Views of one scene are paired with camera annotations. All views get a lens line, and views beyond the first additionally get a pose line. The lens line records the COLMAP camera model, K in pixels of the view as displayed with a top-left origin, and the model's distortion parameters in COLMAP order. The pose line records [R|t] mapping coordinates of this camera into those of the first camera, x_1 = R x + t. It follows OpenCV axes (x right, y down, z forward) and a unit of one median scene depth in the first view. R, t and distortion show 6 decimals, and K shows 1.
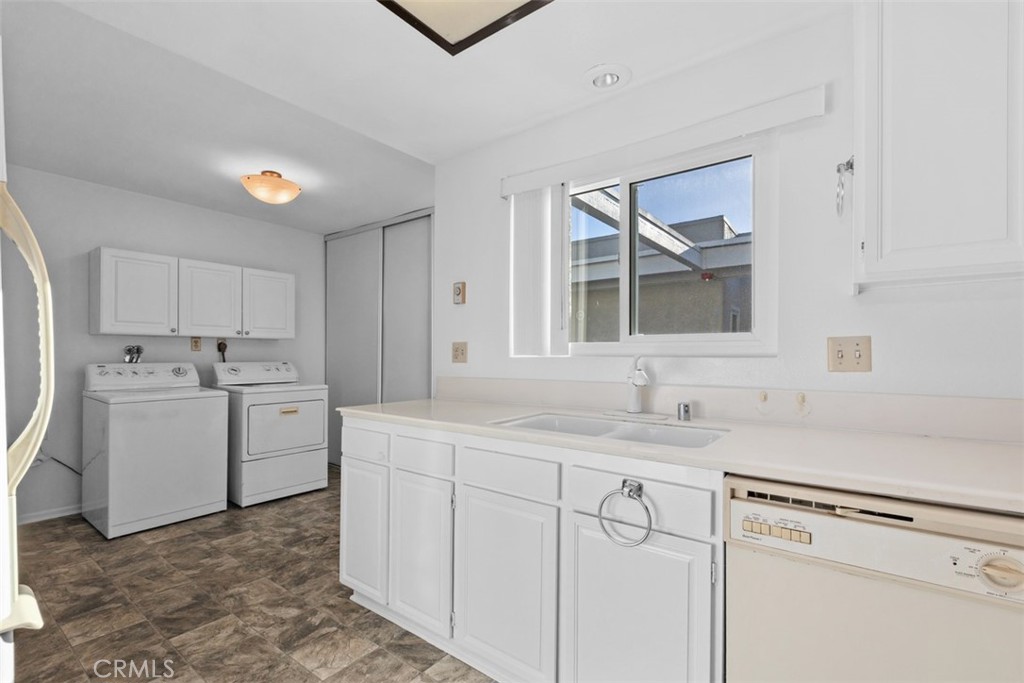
lens RADIAL K [[459.7, 0, 522.5], [0, 459.7, 356.6], [0, 0, 1]] dist [0.001957, -0.001650]
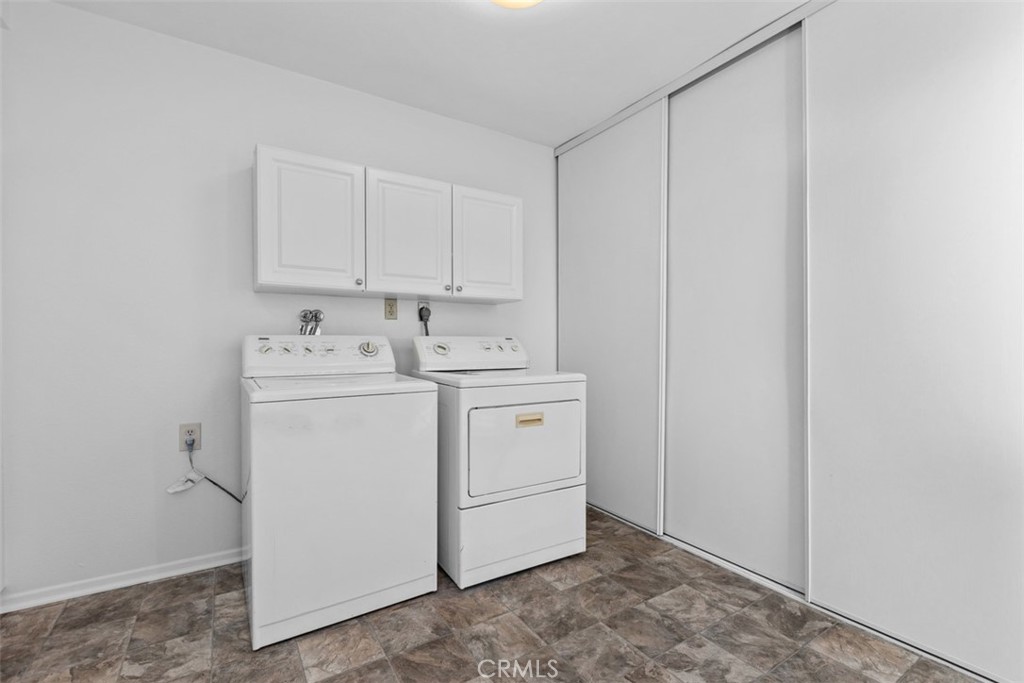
lens RADIAL K [[459.7, 0, 521.9], [0, 459.7, 354.2], [0, 0, 1]] dist [0.001957, -0.001650]
pose [[0.938449, 0.003042, -0.345404, -0.373550], [0.002842, 0.999859, 0.016529, 0.034077], [0.345406, -0.016493, 0.938308, 0.544236]]
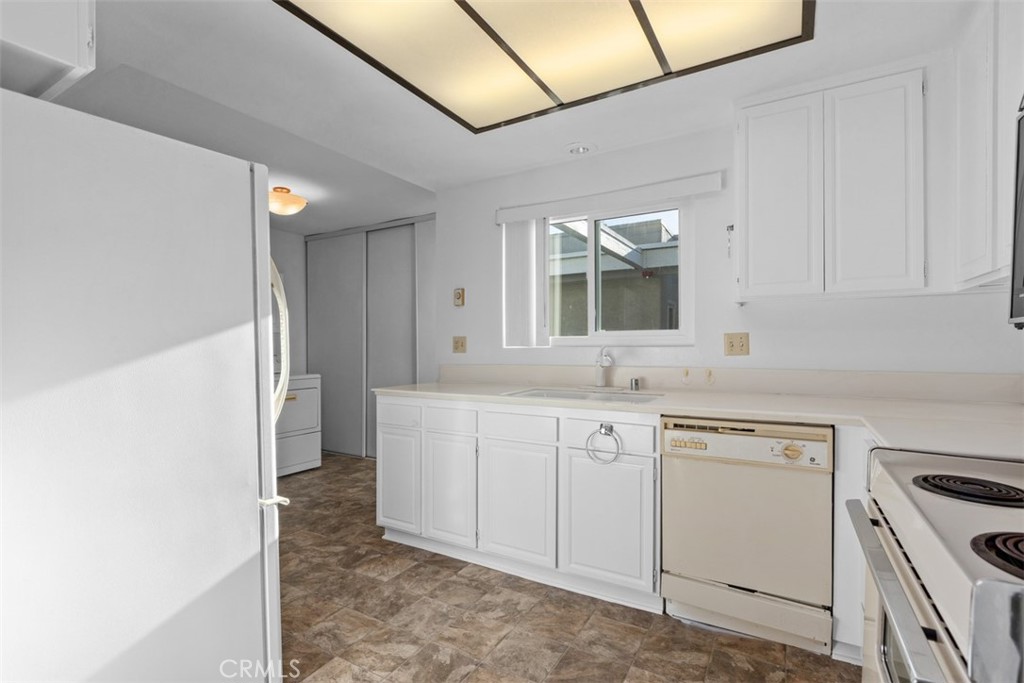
lens RADIAL K [[474.6, 0, 520.0], [0, 474.6, 348.8], [0, 0, 1]] dist [-0.009965, 0.000925]
pose [[0.992760, -0.008438, 0.119820, -0.101234], [0.008050, 0.999961, 0.003718, -0.000830], [-0.119847, -0.002727, 0.992789, -0.239262]]
